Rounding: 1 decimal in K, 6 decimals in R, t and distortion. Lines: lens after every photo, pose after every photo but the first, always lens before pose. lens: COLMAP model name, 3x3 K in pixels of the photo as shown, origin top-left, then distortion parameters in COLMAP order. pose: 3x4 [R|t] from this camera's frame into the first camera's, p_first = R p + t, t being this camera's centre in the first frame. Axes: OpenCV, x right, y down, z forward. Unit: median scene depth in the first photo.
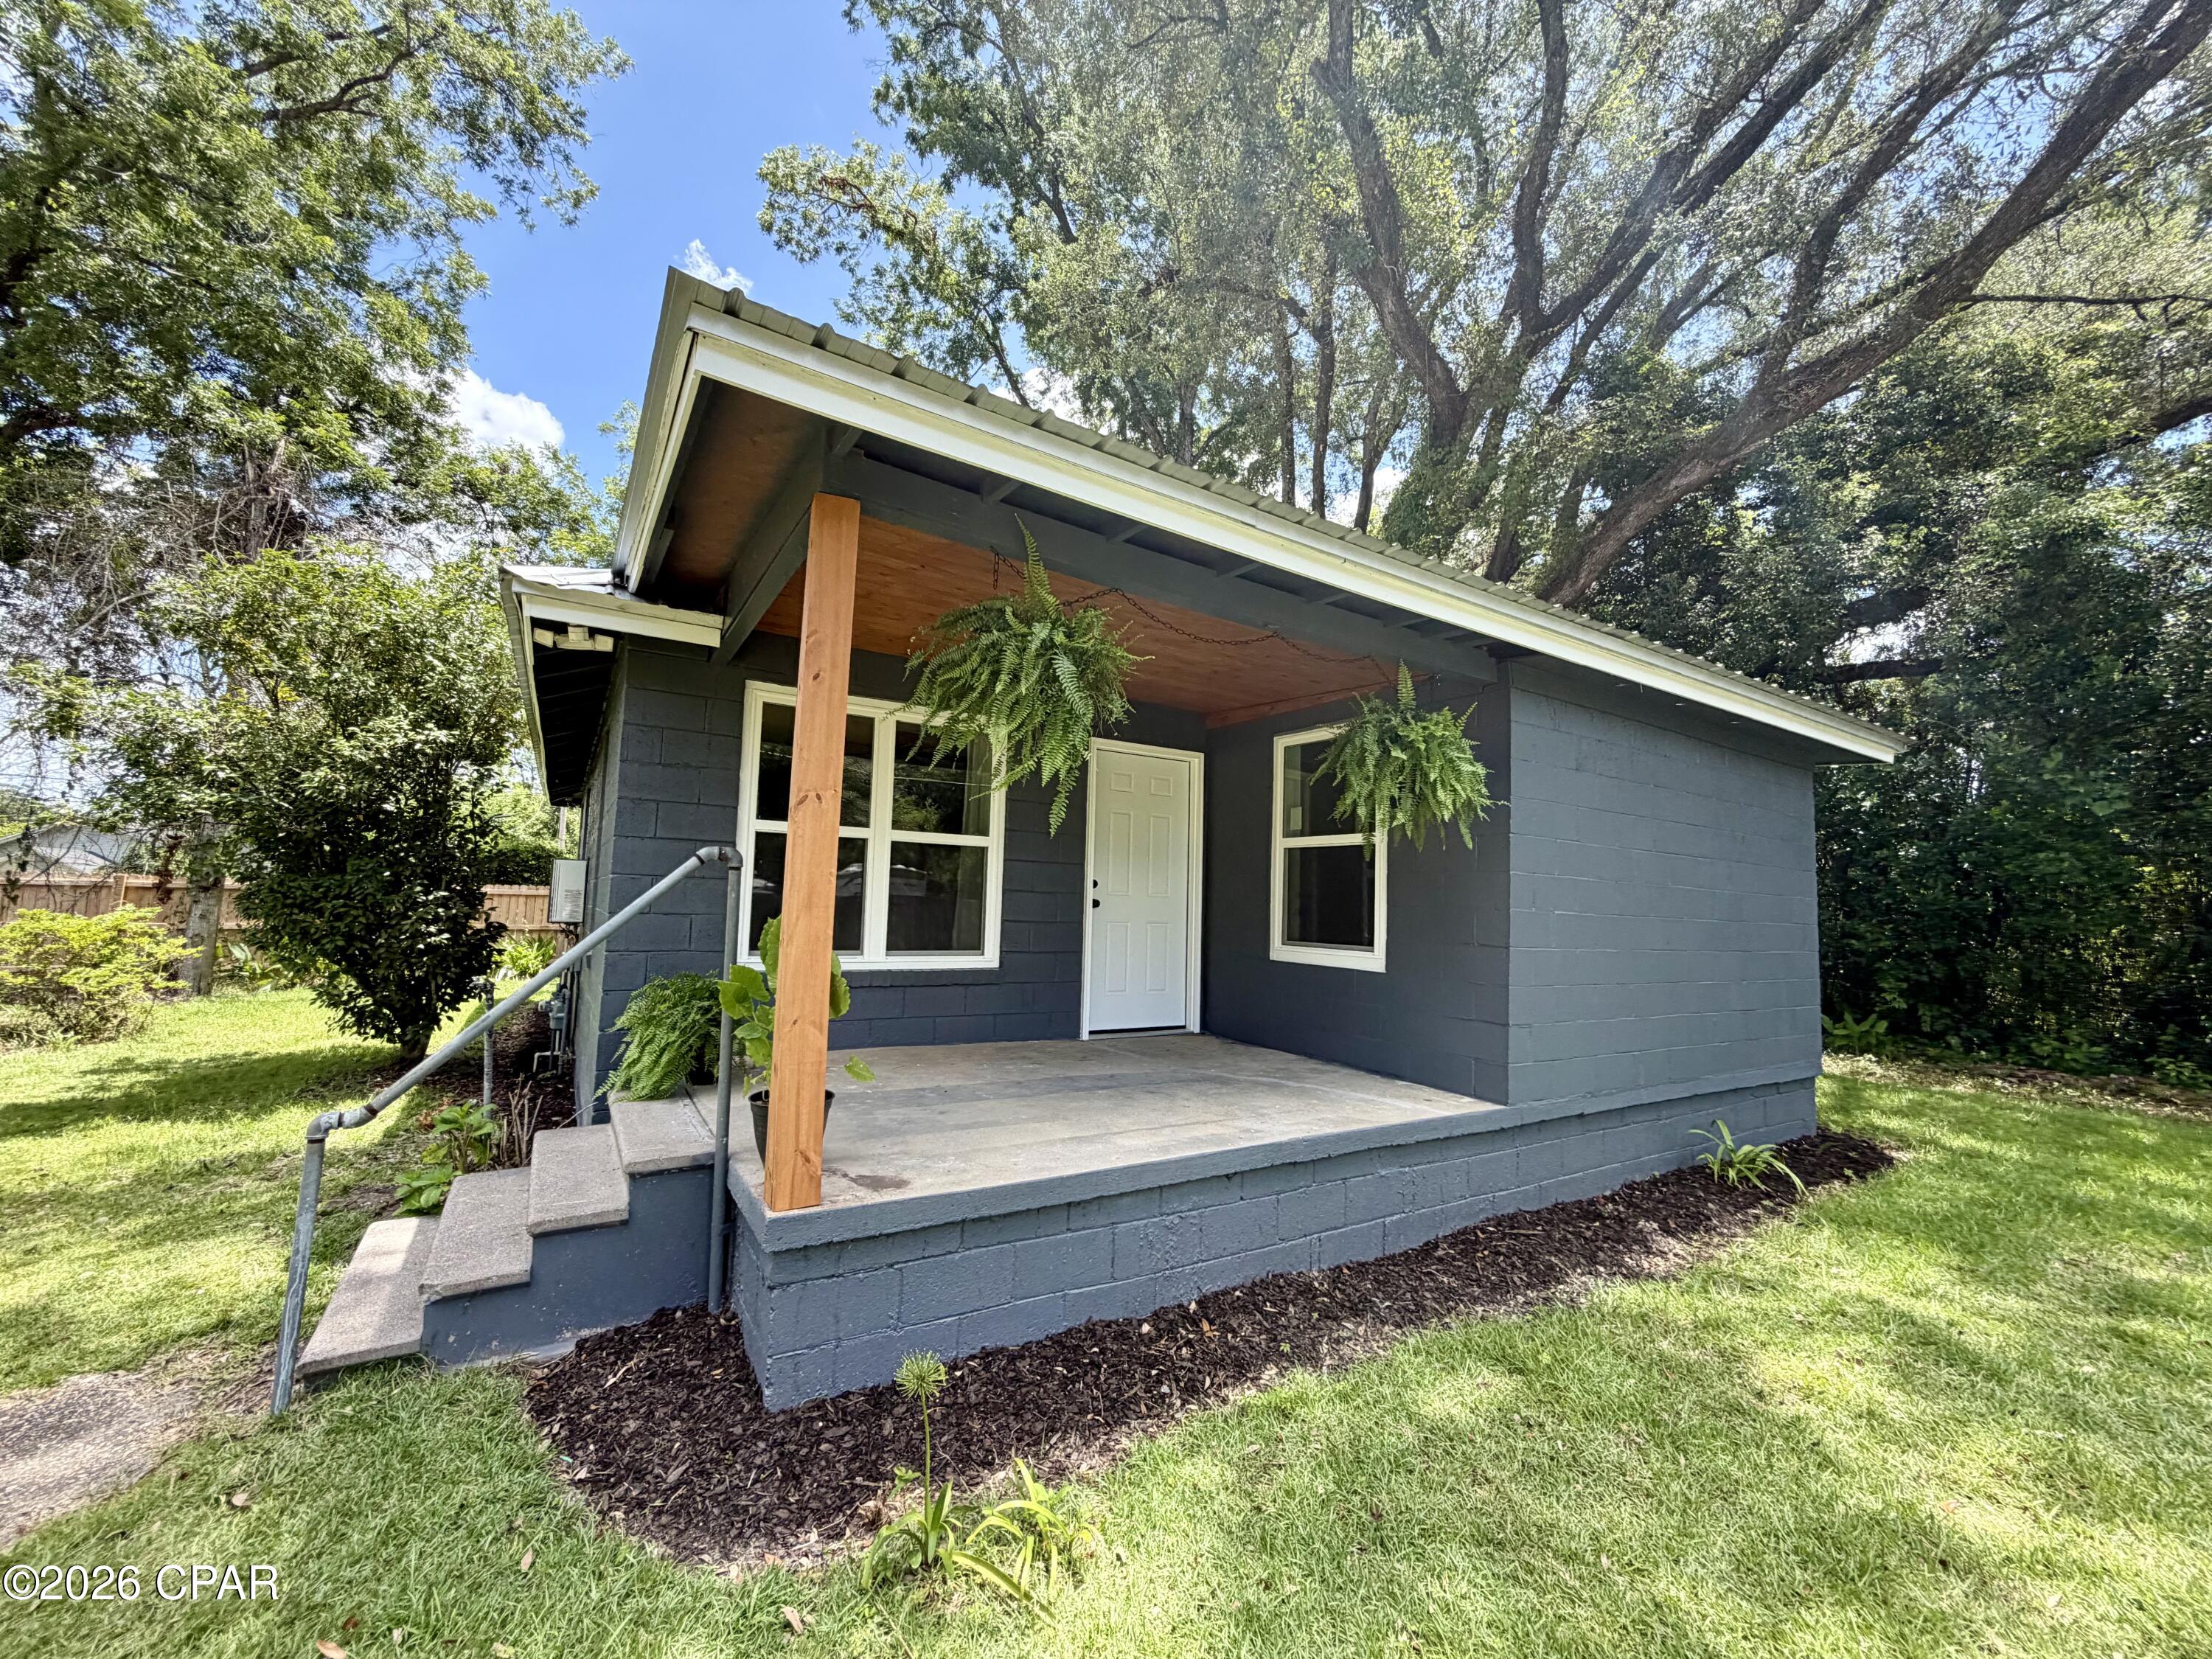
lens RADIAL K [[885.6, 0, 1106.0], [0, 885.6, 829.5], [0, 0, 1]] dist [-0.000020, 0.000041]
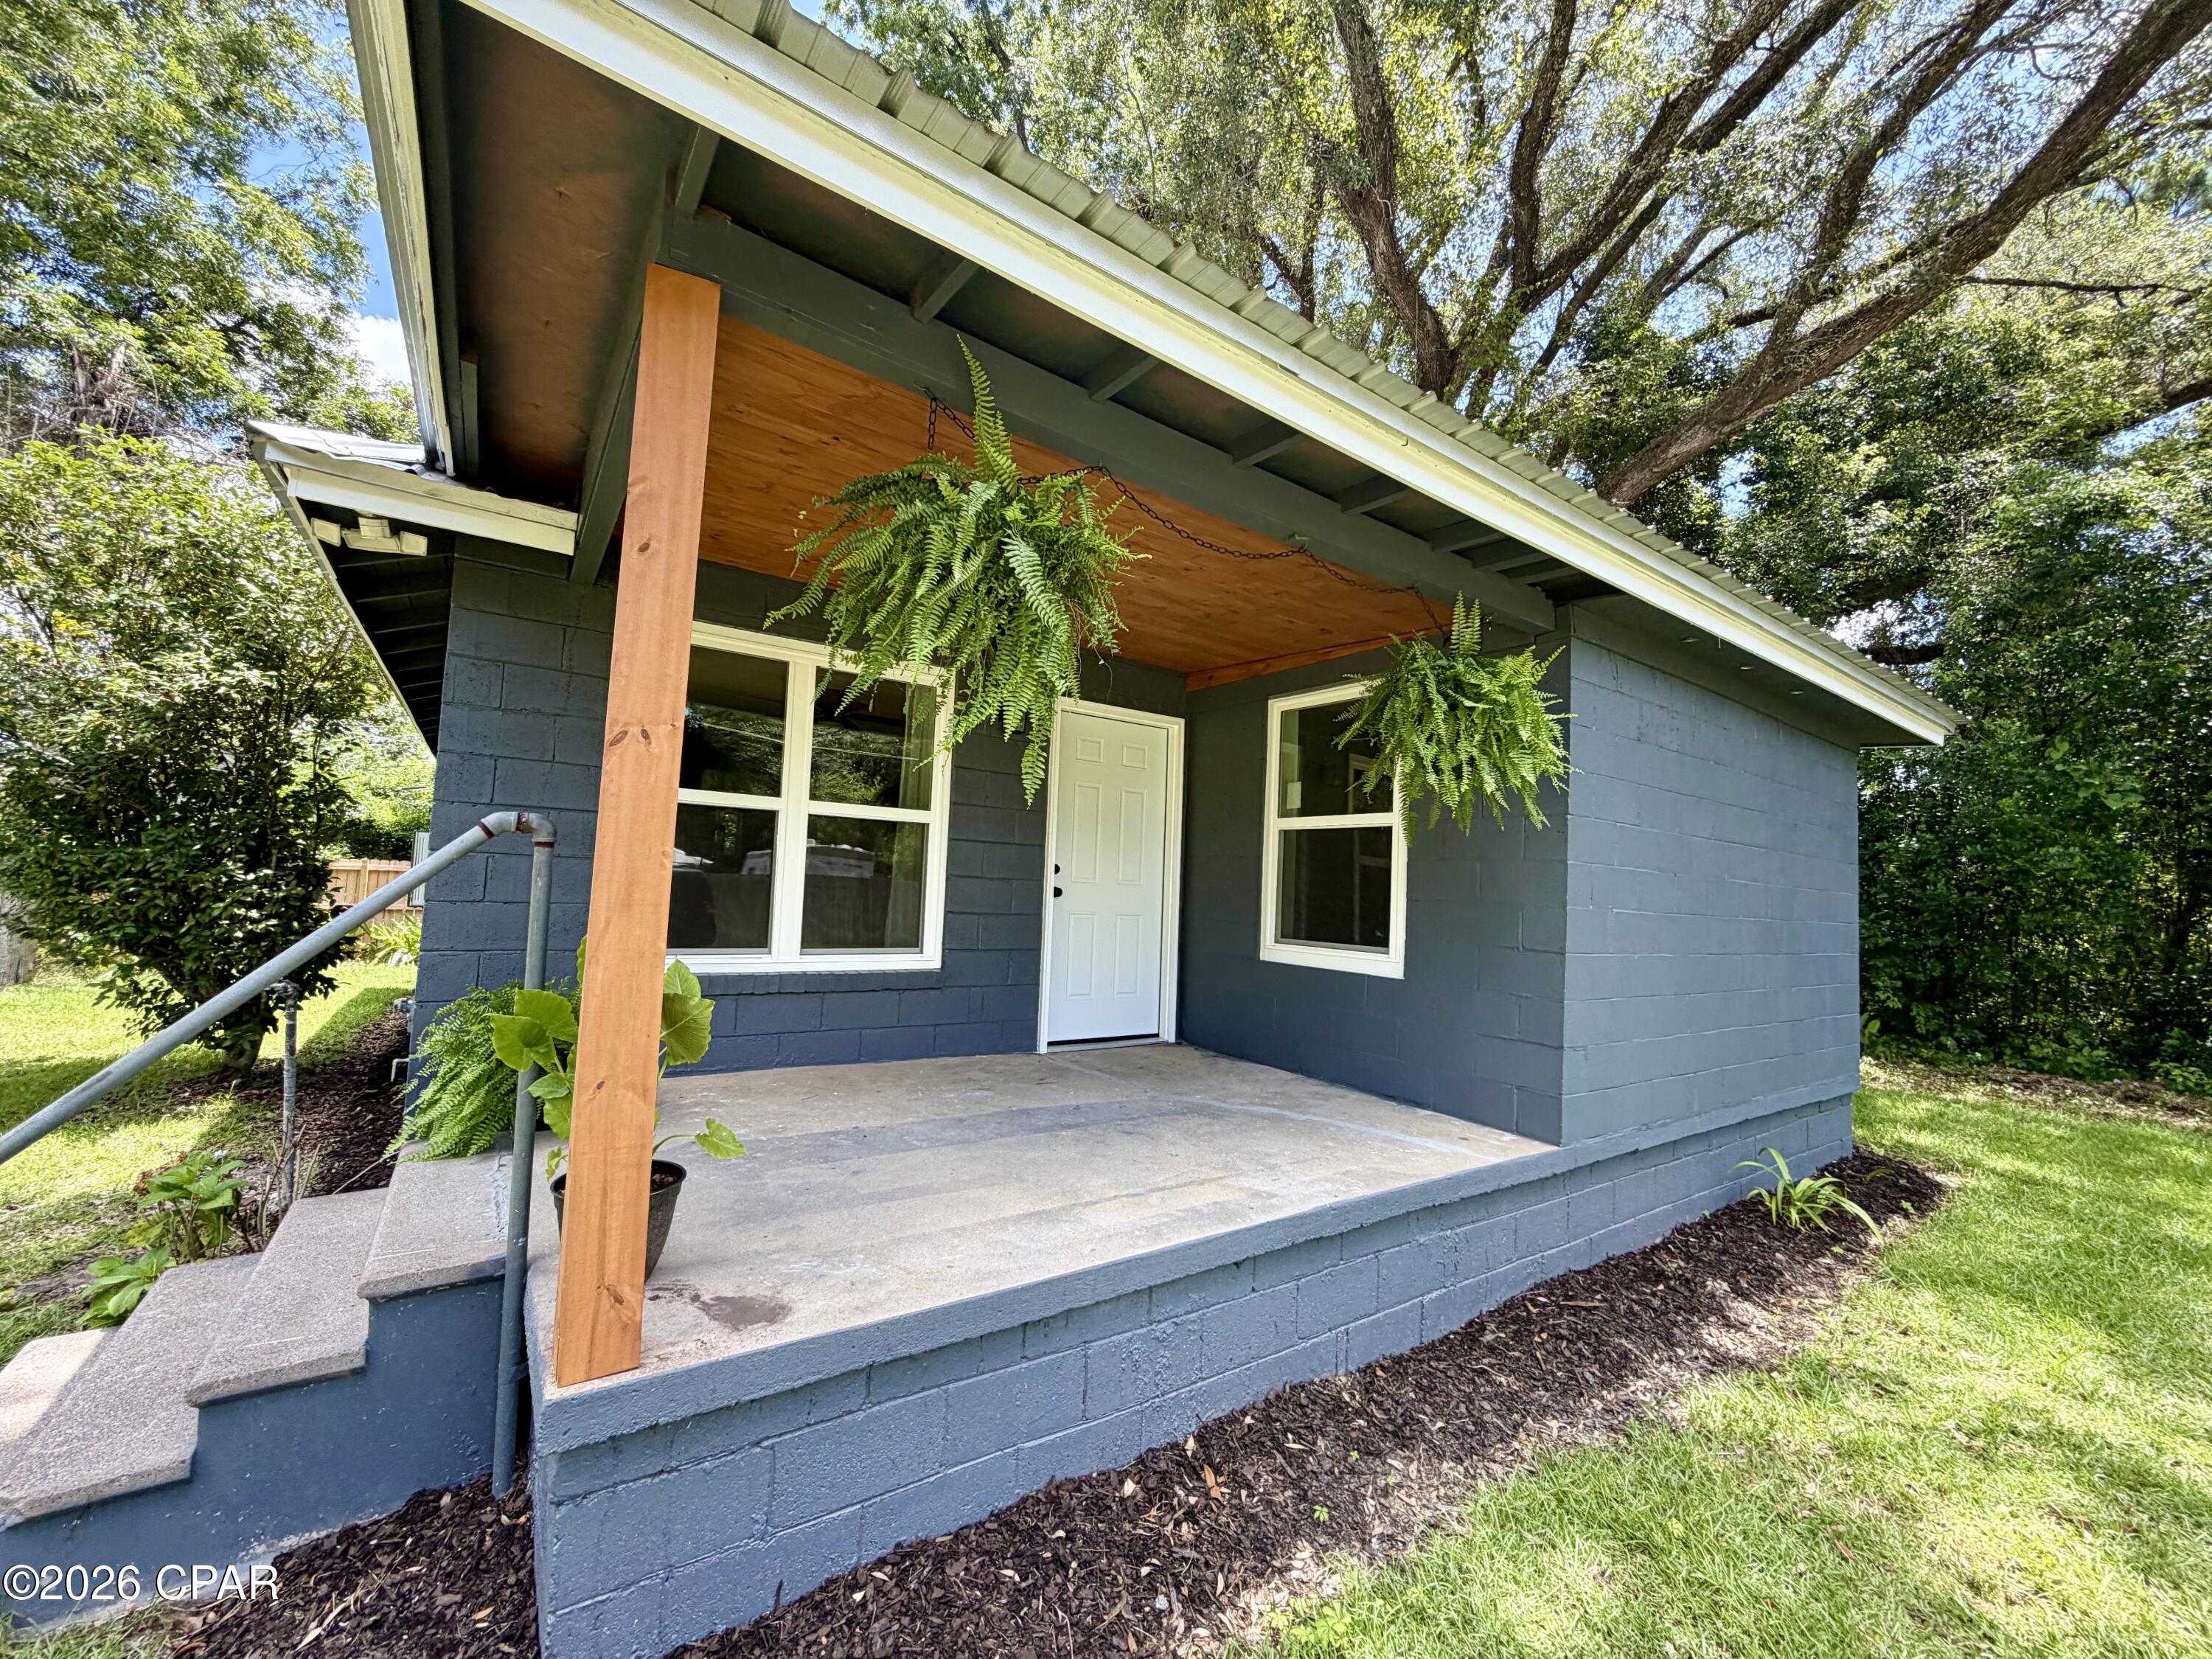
lens RADIAL K [[885.6, 0, 1106.0], [0, 885.6, 829.5], [0, 0, 1]] dist [-0.000020, 0.000041]
pose [[0.998553, 0.013988, 0.051925, -0.010428], [-0.014990, 0.999708, 0.018940, 0.007057], [-0.051645, -0.019690, 0.998471, 0.158785]]
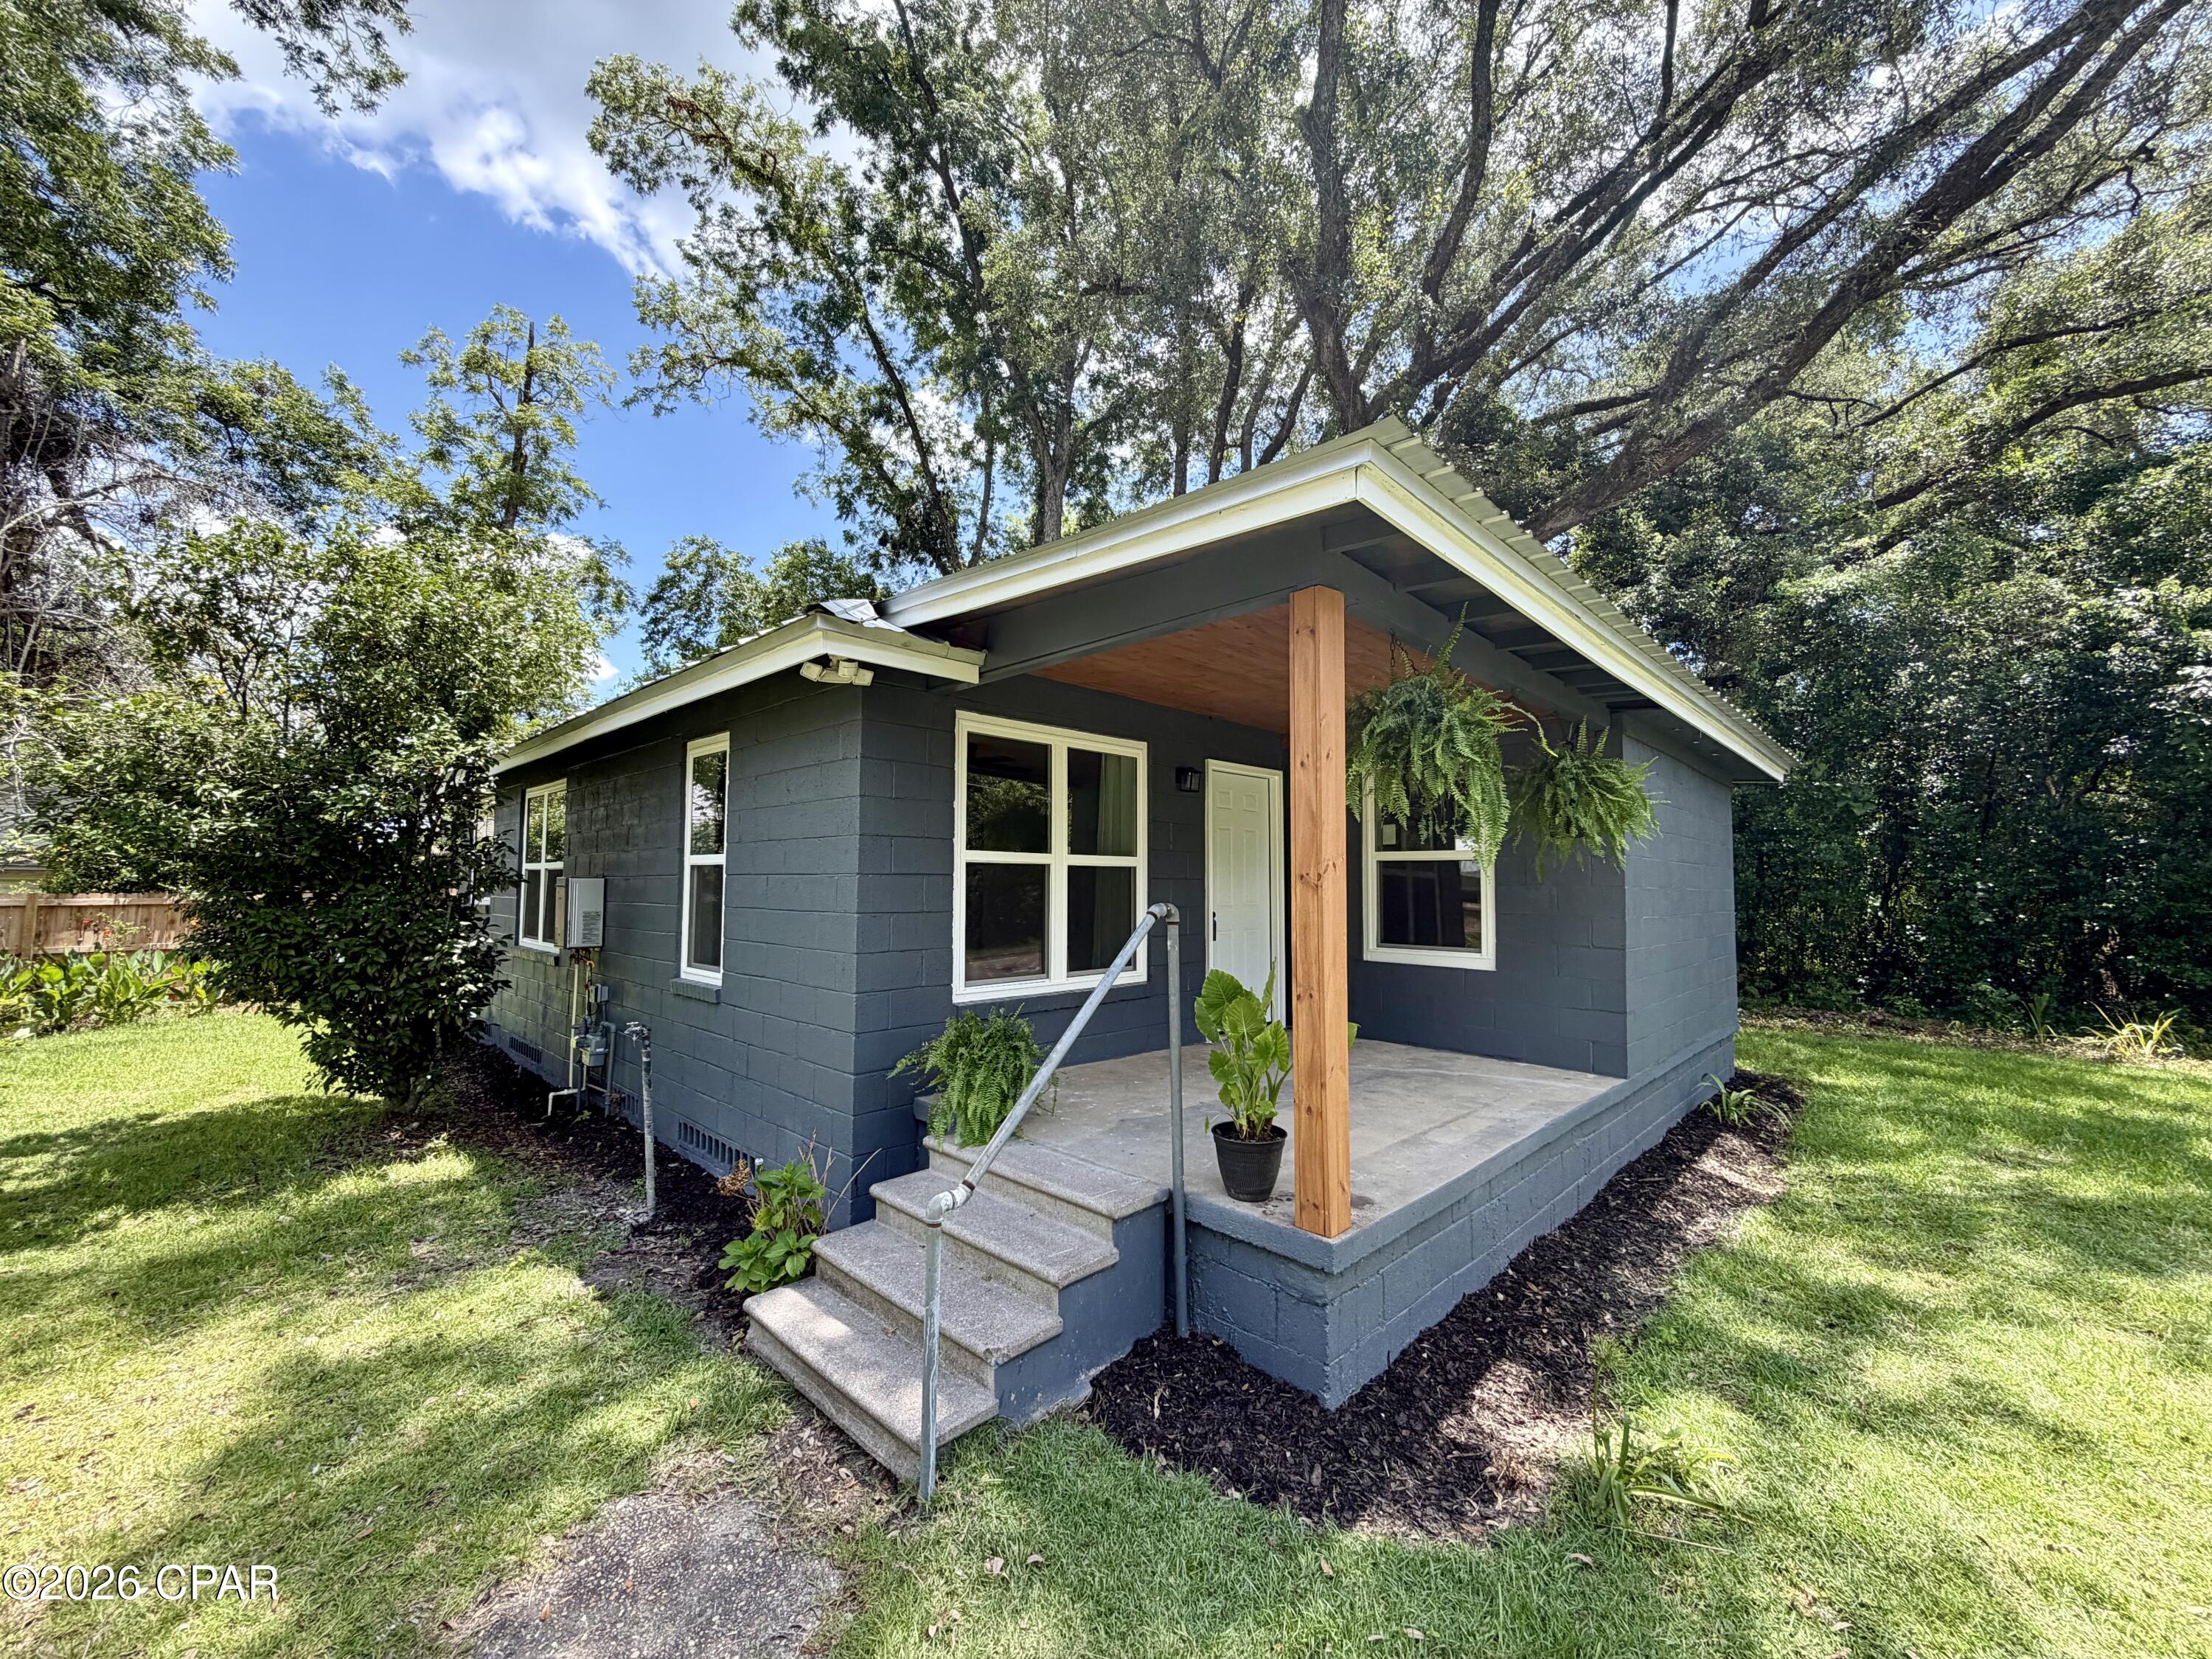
lens RADIAL K [[881.7, 0, 1098.5], [0, 881.7, 832.2], [0, 0, 1]] dist [-0.002630, -0.000316]
pose [[0.972048, -0.011175, 0.234516, -0.409593], [0.003644, 0.999464, 0.032521, -0.053636], [-0.234753, -0.030757, 0.971568, 0.000315]]
